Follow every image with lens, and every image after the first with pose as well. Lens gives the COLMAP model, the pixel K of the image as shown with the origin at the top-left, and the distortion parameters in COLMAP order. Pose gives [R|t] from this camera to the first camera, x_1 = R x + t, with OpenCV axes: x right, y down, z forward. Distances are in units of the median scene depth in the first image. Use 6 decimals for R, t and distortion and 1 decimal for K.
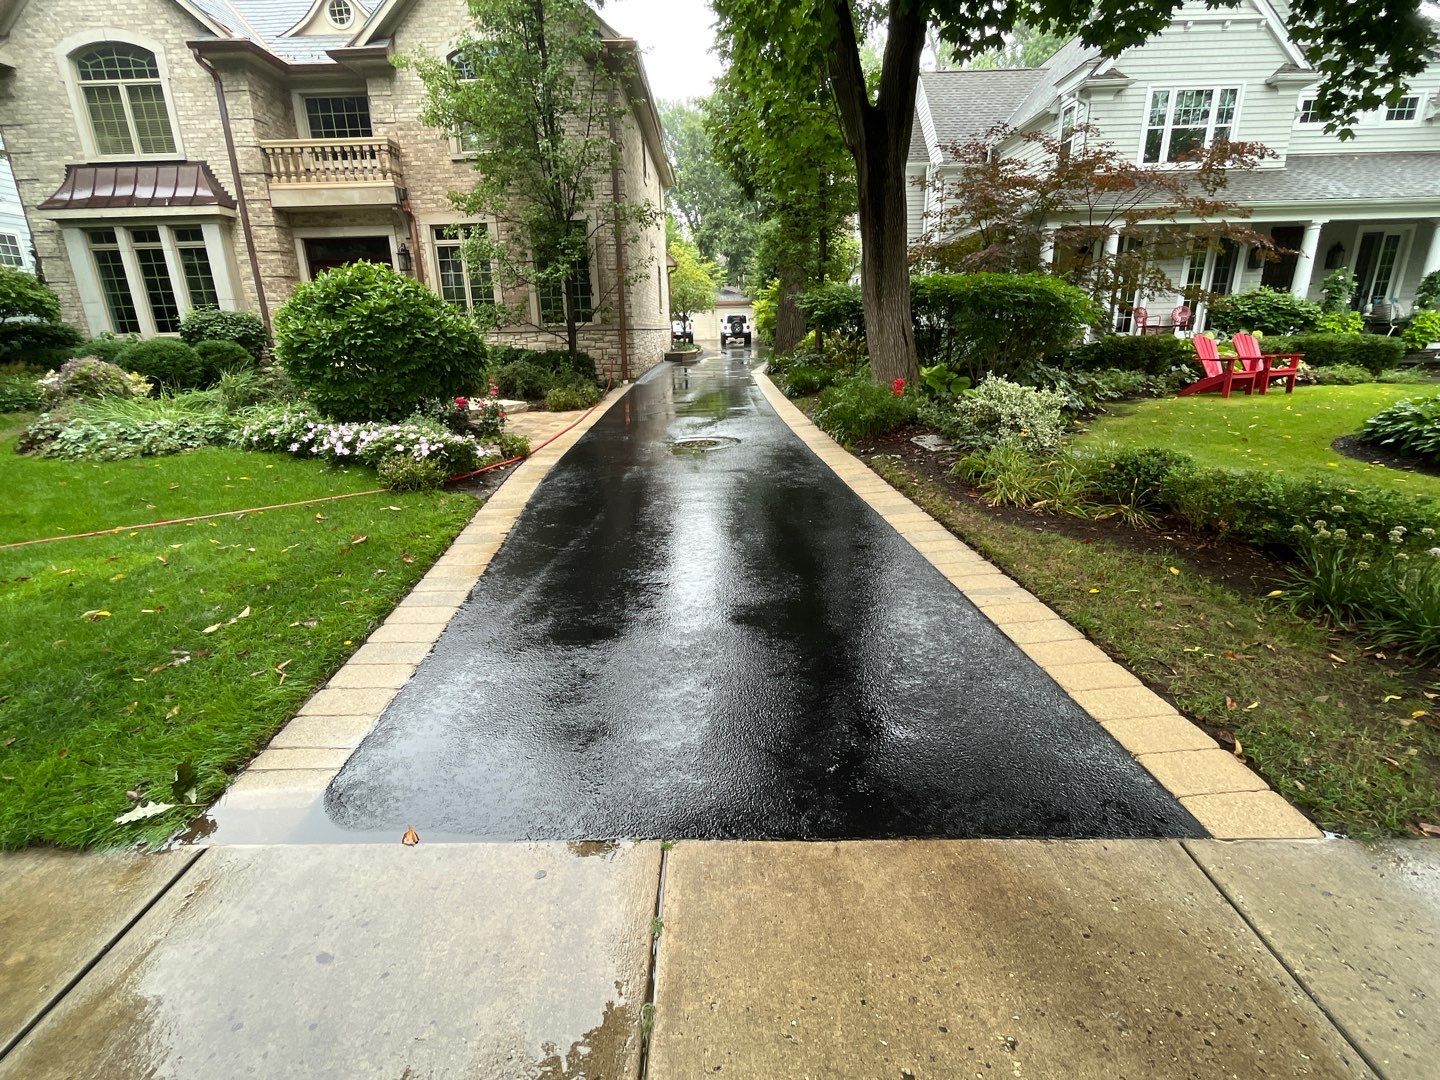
lens RADIAL K [[700.5, 0, 725.3], [0, 700.5, 553.1], [0, 0, 1]] dist [-0.002532, -0.000056]
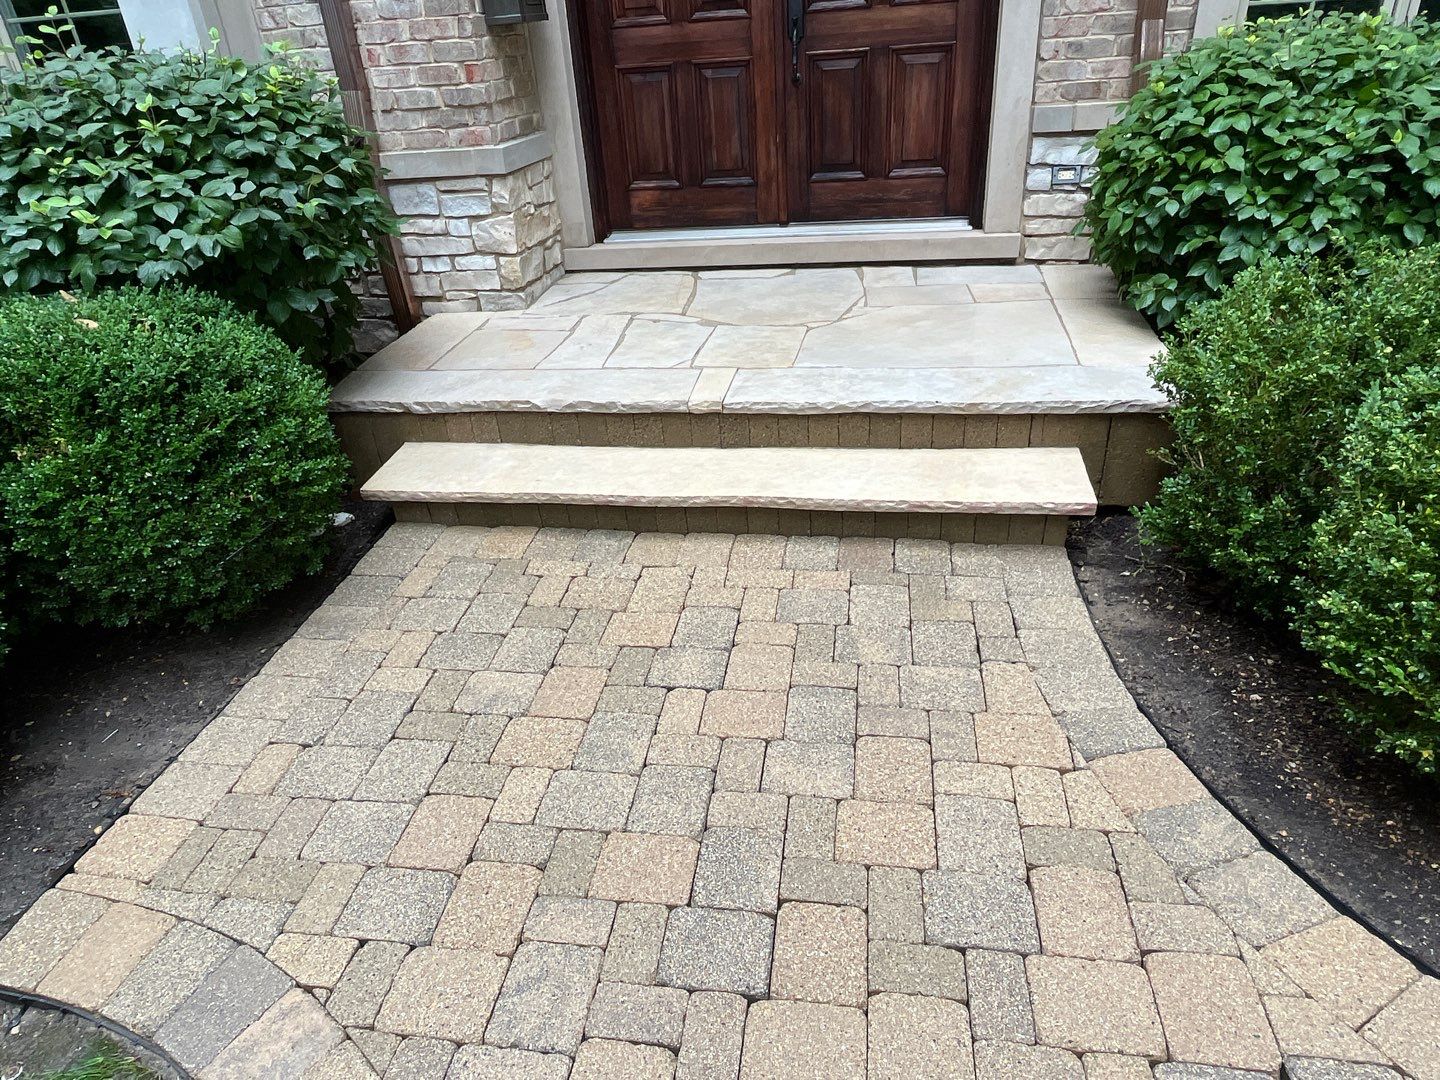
lens RADIAL K [[897.3, 0, 711.2], [0, 897.3, 540.7], [0, 0, 1]] dist [-0.000461, -0.001610]
pose [[0.983588, 0.046820, -0.174251, -0.554392], [-0.008010, 0.976125, 0.217062, -0.289029], [0.180254, -0.212104, 0.960479, 0.818068]]
